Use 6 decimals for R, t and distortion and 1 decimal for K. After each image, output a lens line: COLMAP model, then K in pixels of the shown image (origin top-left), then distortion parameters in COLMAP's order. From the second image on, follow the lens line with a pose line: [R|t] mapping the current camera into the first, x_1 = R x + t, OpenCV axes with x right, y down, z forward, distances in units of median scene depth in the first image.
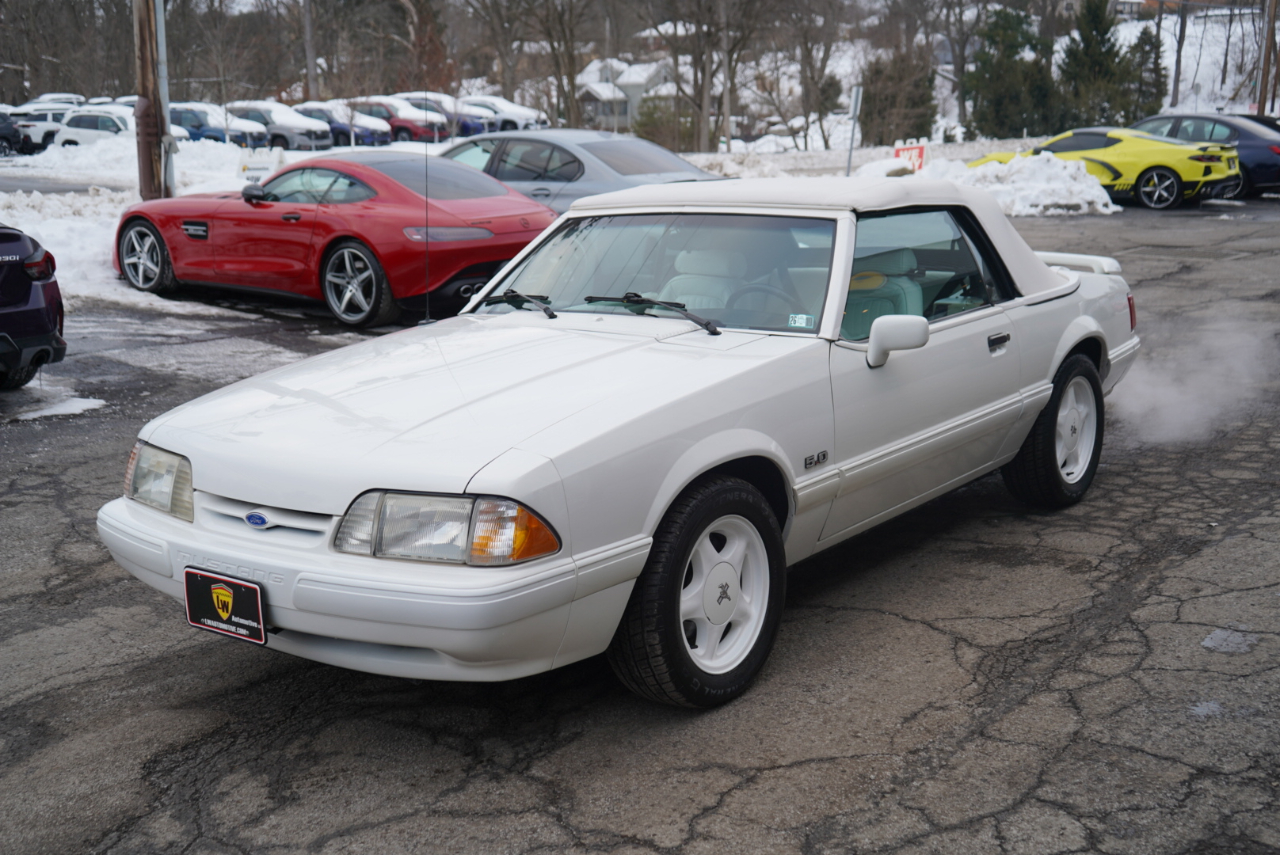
lens RADIAL K [[1489.3, 0, 633.5], [0, 1489.3, 425.3], [0, 0, 1]] dist [0.018236, 0.018523]
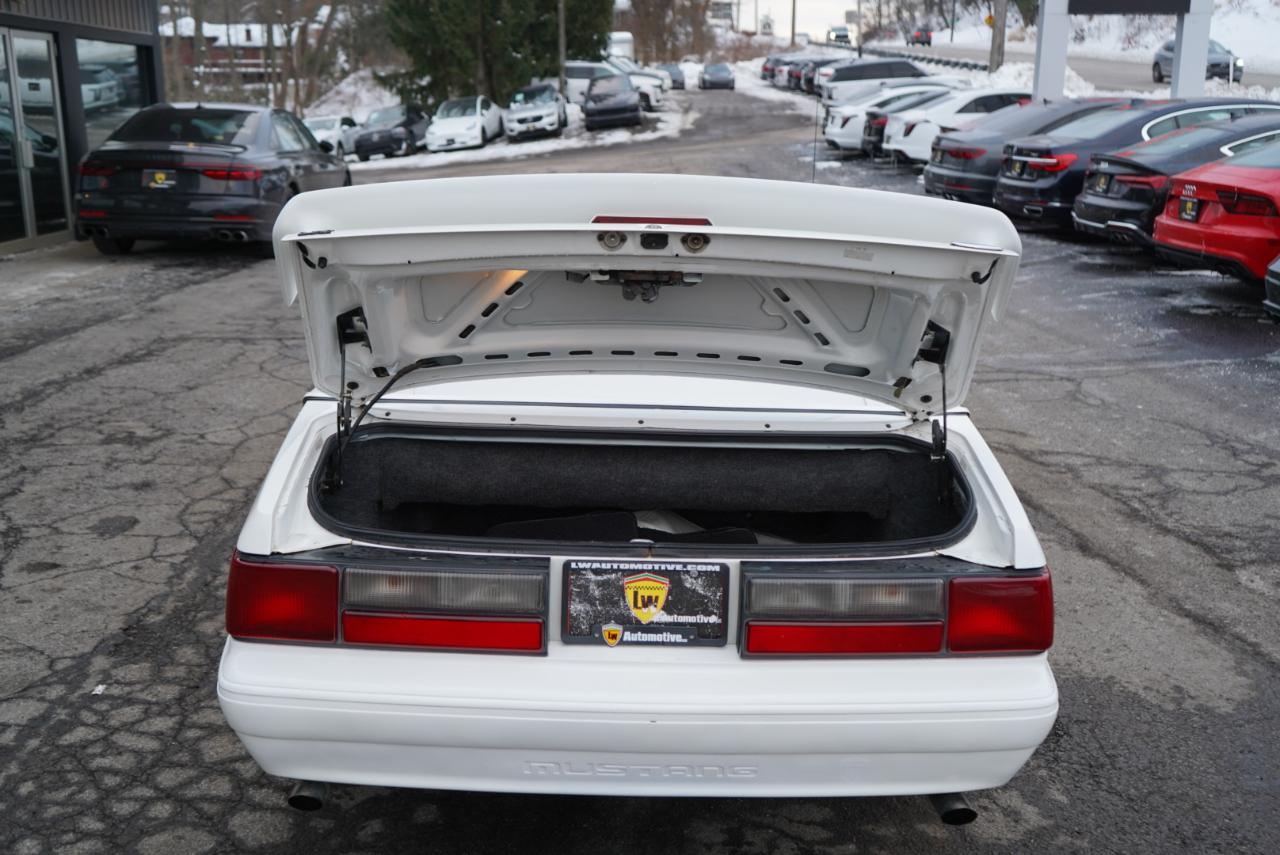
lens RADIAL K [[1278.4, 0, 634.5], [0, 1278.4, 422.8], [0, 0, 1]] dist [0.014207, 0.006736]
pose [[-0.782556, 0.163867, -0.600627, 0.538982], [-0.120919, 0.906364, 0.404825, -0.330078], [0.610724, 0.389425, -0.689466, 1.541070]]
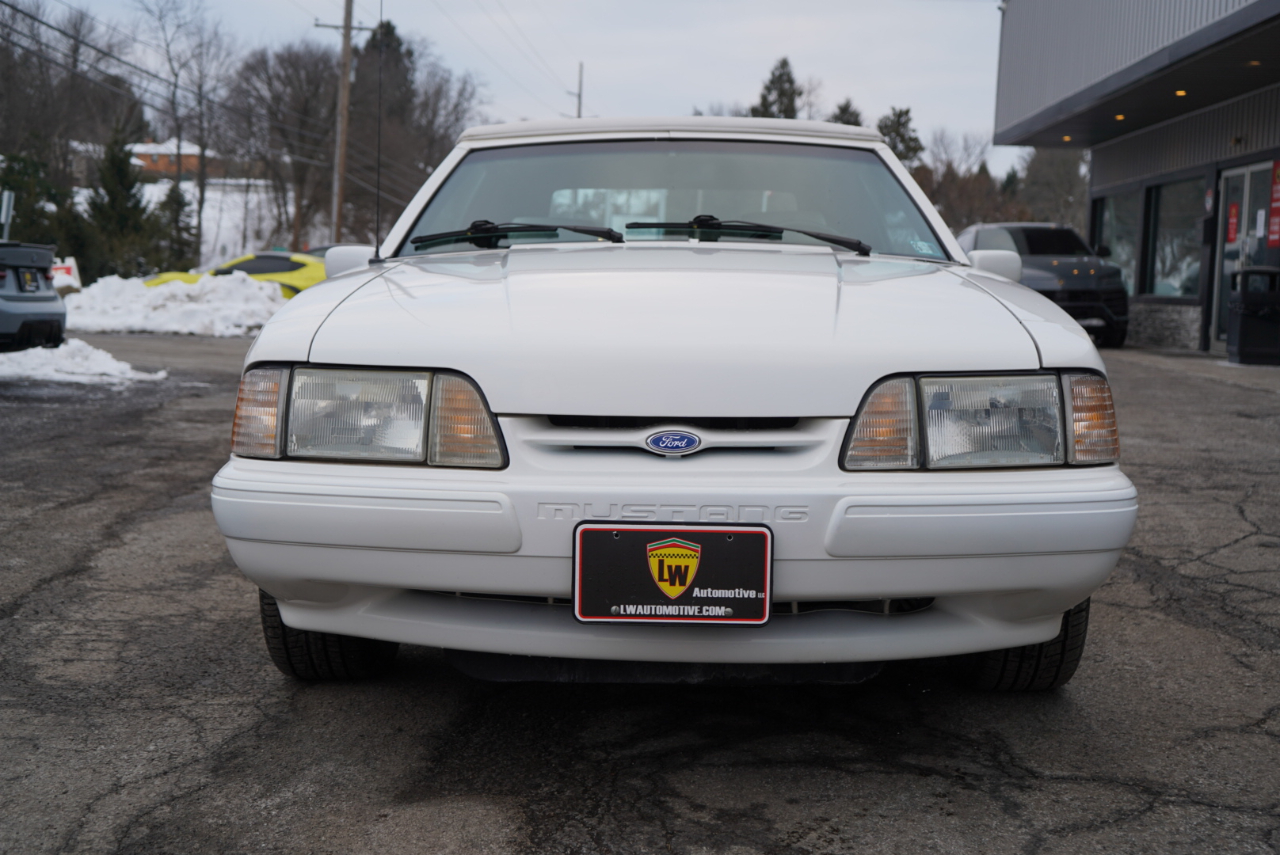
lens RADIAL K [[1571.8, 0, 636.6], [0, 1571.8, 426.8], [0, 0, 1]] dist [0.006461, 0.036522]
pose [[0.805674, -0.012954, 0.592217, -0.449763], [0.079876, 0.993006, -0.086945, 0.077633], [-0.586948, 0.117353, 0.801074, 0.325165]]
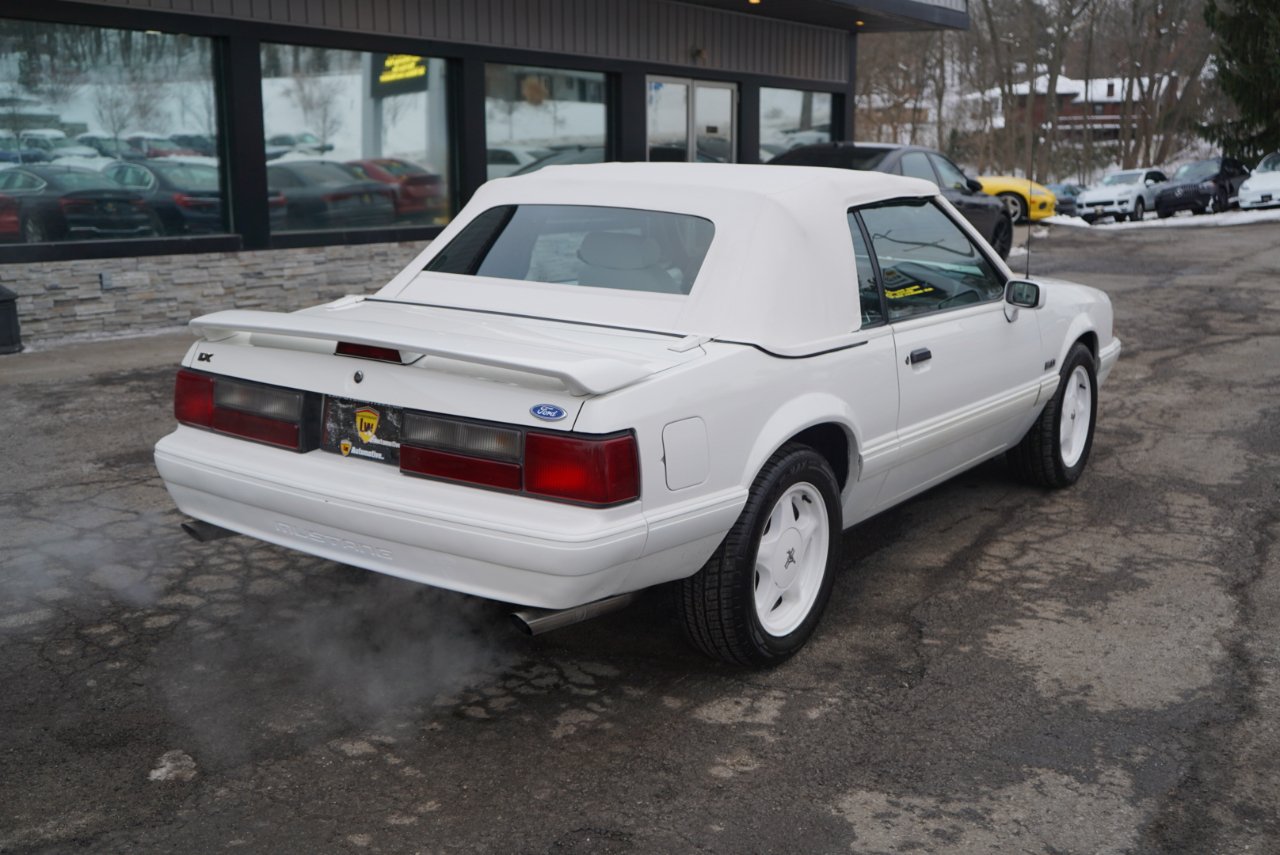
lens RADIAL K [[1377.7, 0, 639.1], [0, 1377.7, 401.8], [0, 0, 1]] dist [0.010066, 0.000413]
pose [[-0.998591, 0.023564, -0.047557, 0.194002], [0.004071, 0.927405, 0.374037, -0.353536], [0.052919, 0.373316, -0.926194, 1.867084]]
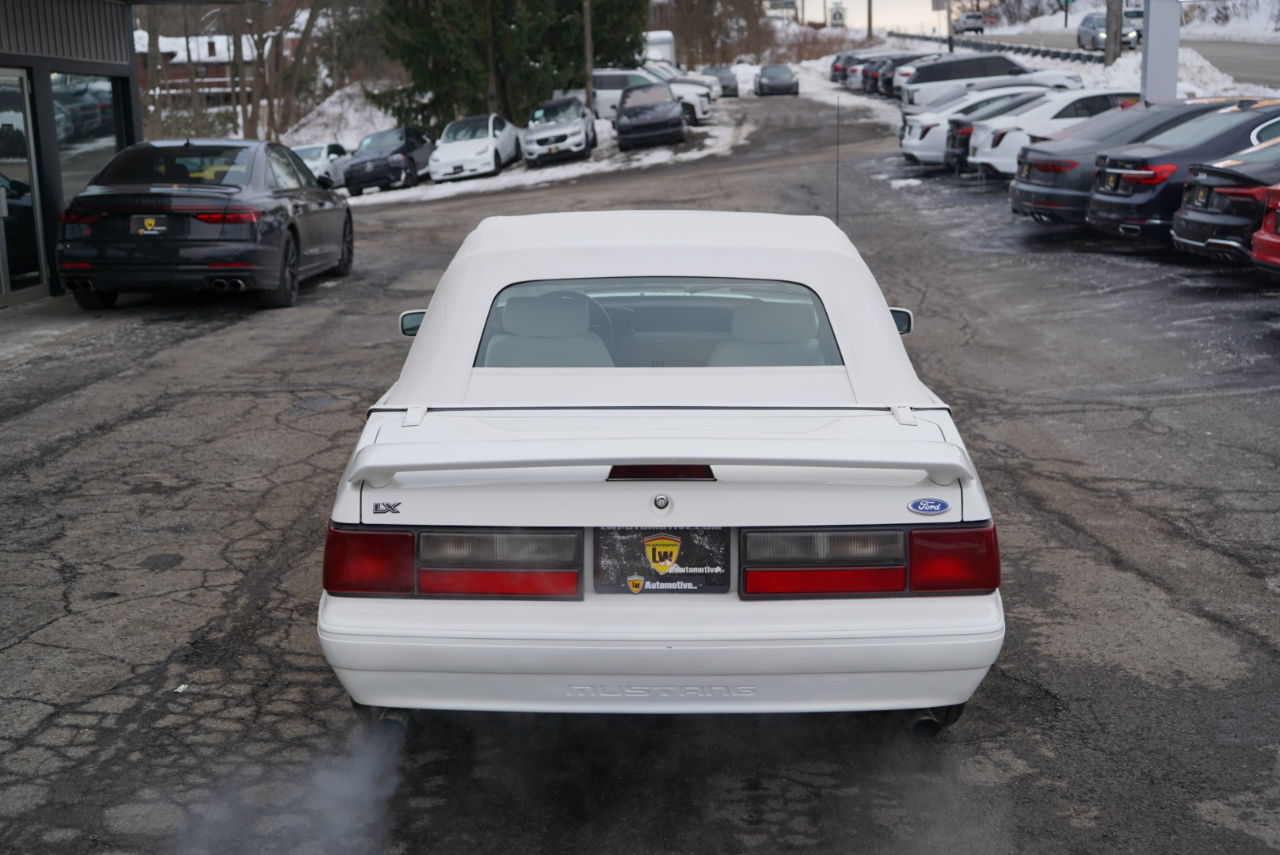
lens RADIAL K [[1597.0, 0, 639.3], [0, 1597.0, 413.3], [0, 0, 1]] dist [0.003939, 0.037477]
pose [[-0.796940, 0.149815, -0.585185, 0.670888], [-0.084533, 0.931564, 0.353614, -0.388768], [0.598114, 0.331277, -0.729736, 1.724292]]
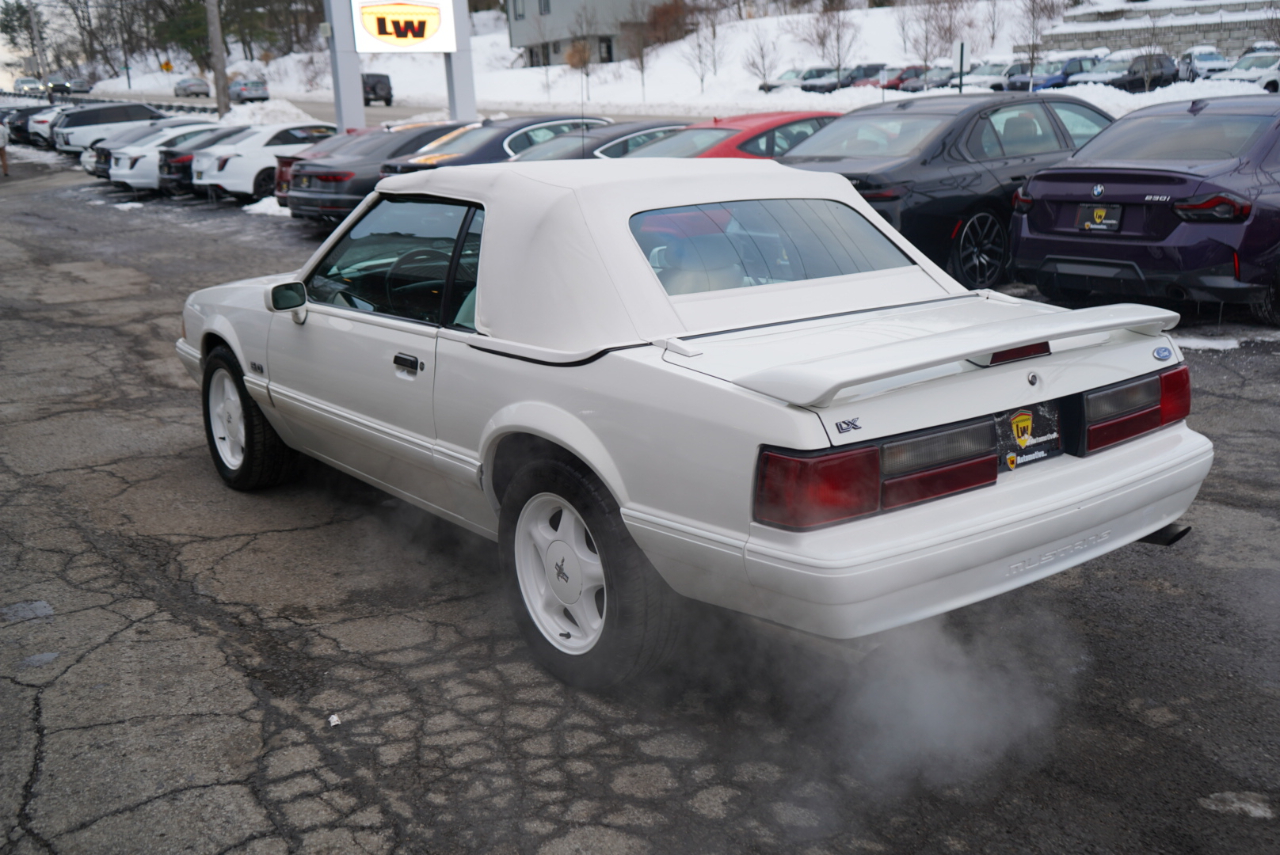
lens RADIAL K [[1204.5, 0, 638.8], [0, 1204.5, 426.1], [0, 0, 1]] dist [0.013651, -0.001941]
pose [[-0.260411, 0.259768, -0.929896, 0.823120], [-0.151175, 0.940276, 0.305003, -0.241770], [0.953589, 0.220003, -0.205588, 1.220873]]
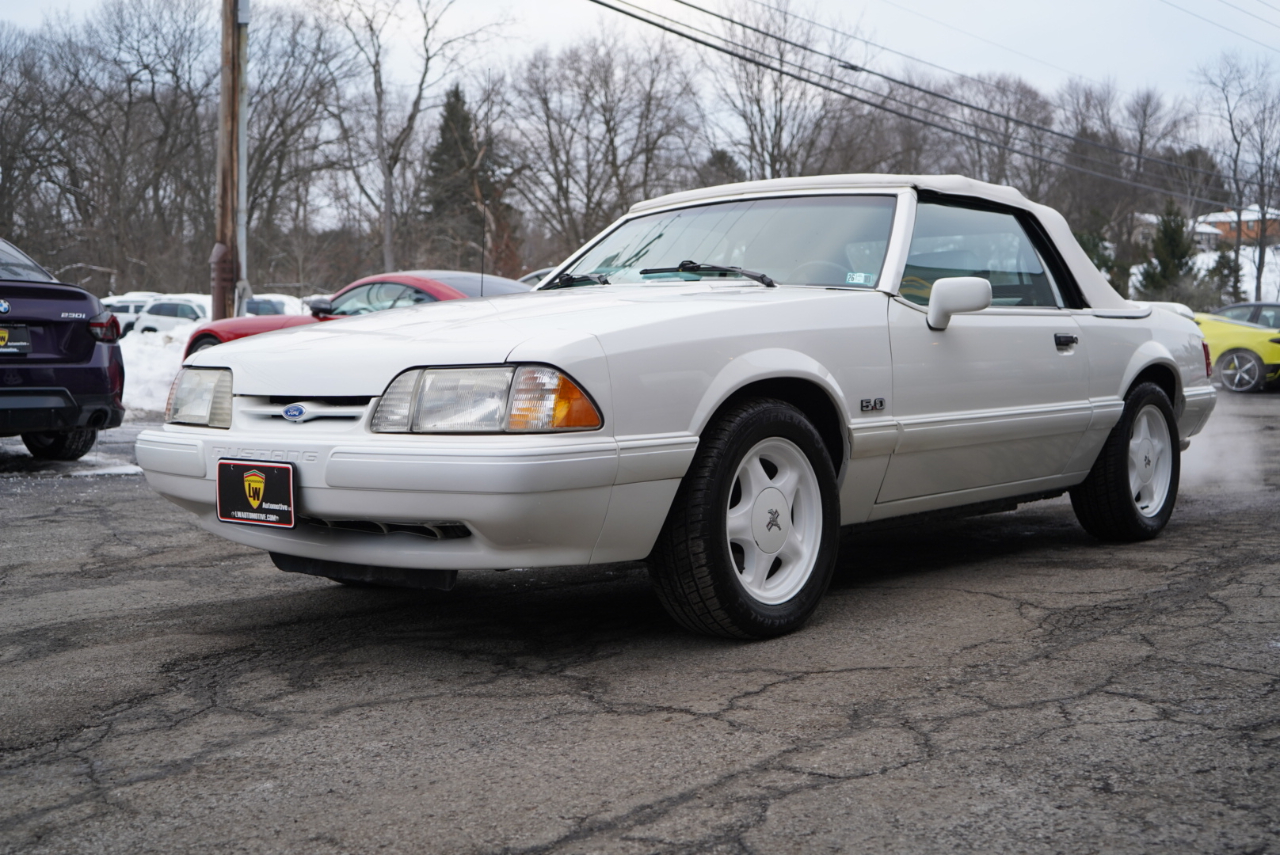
lens RADIAL K [[1520.4, 0, 635.5], [0, 1520.4, 425.2], [0, 0, 1]] dist [0.001235, 0.043315]
pose [[0.998719, 0.022694, -0.045229, 0.010862], [-0.029108, 0.988765, -0.146620, 0.144481], [0.041393, 0.147748, 0.988158, 0.017913]]
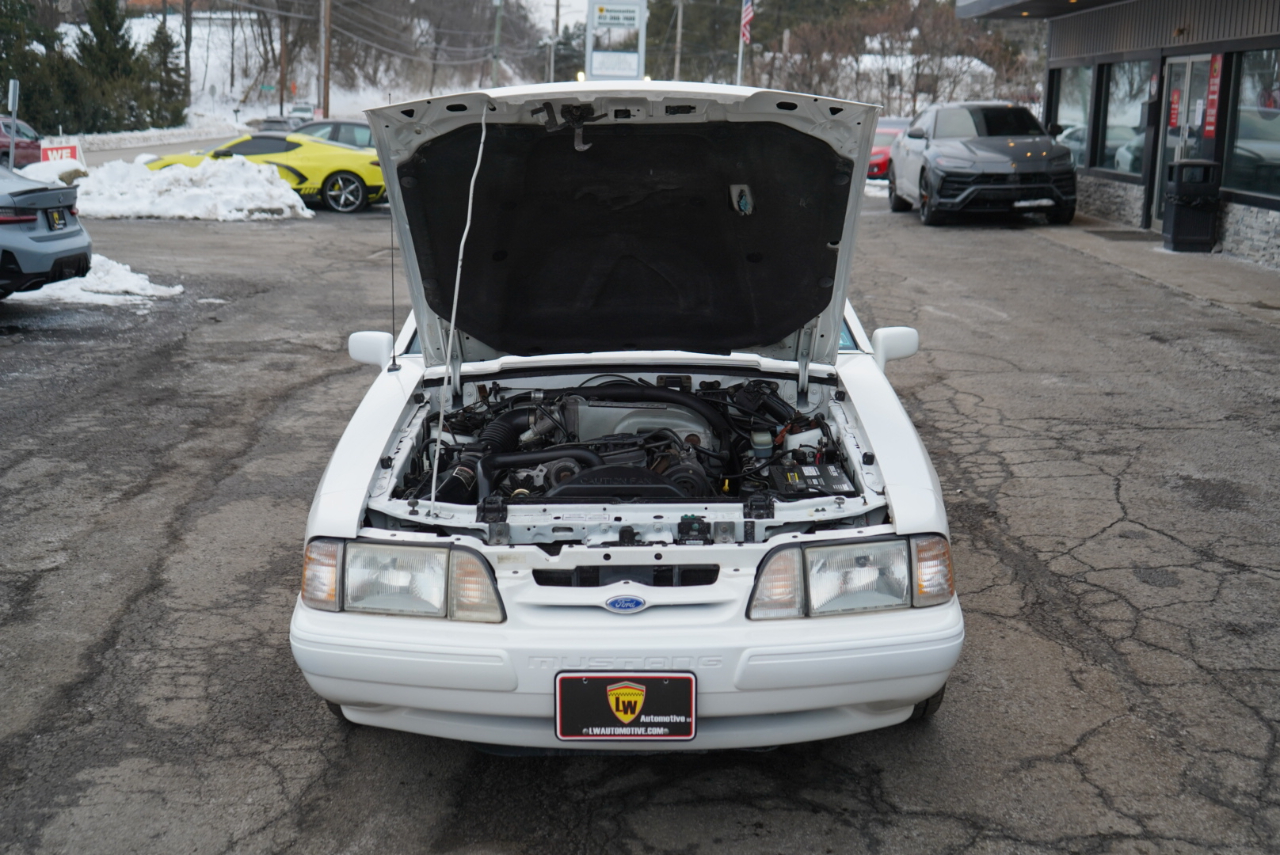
lens RADIAL K [[1520.4, 0, 635.5], [0, 1520.4, 425.2], [0, 0, 1]] dist [0.001235, 0.043315]
pose [[0.799963, -0.095253, 0.592441, -0.521902], [0.096693, 0.994880, 0.029395, -0.044777], [-0.592208, 0.033770, 0.805078, 0.190256]]
